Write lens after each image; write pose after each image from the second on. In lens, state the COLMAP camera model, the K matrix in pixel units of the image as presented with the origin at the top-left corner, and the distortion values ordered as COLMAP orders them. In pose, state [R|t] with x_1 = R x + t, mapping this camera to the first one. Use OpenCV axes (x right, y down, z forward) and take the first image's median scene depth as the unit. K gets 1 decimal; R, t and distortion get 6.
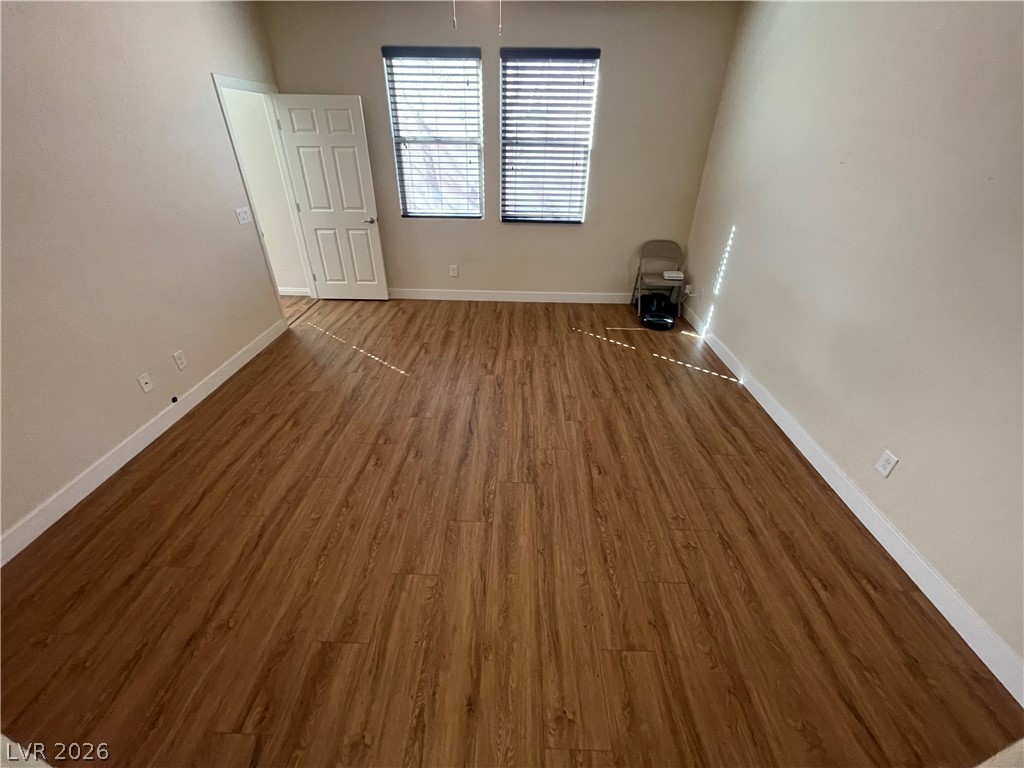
lens RADIAL K [[414.9, 0, 511.2], [0, 414.9, 381.1], [0, 0, 1]] dist [-0.003228, -0.000314]
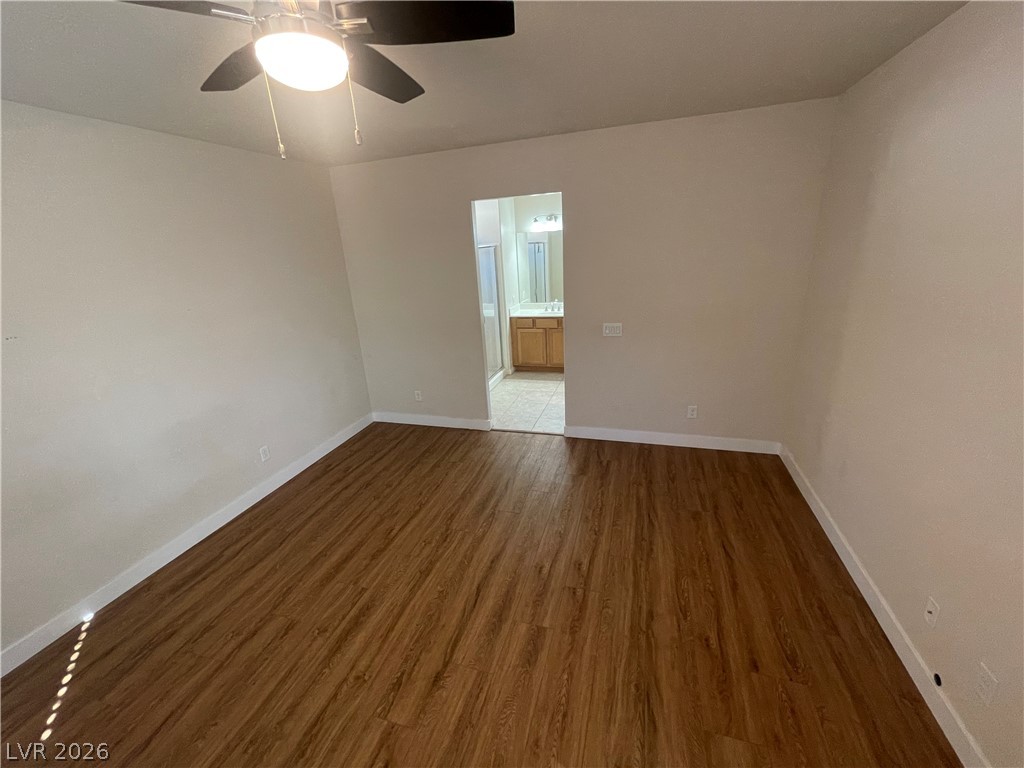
lens RADIAL K [[414.9, 0, 511.2], [0, 414.9, 381.1], [0, 0, 1]] dist [-0.003228, -0.000314]
pose [[-0.960831, -0.043535, 0.273694, -0.385399], [0.181790, 0.646415, 0.741013, -0.798113], [-0.209180, 0.761743, -0.613182, 1.199131]]
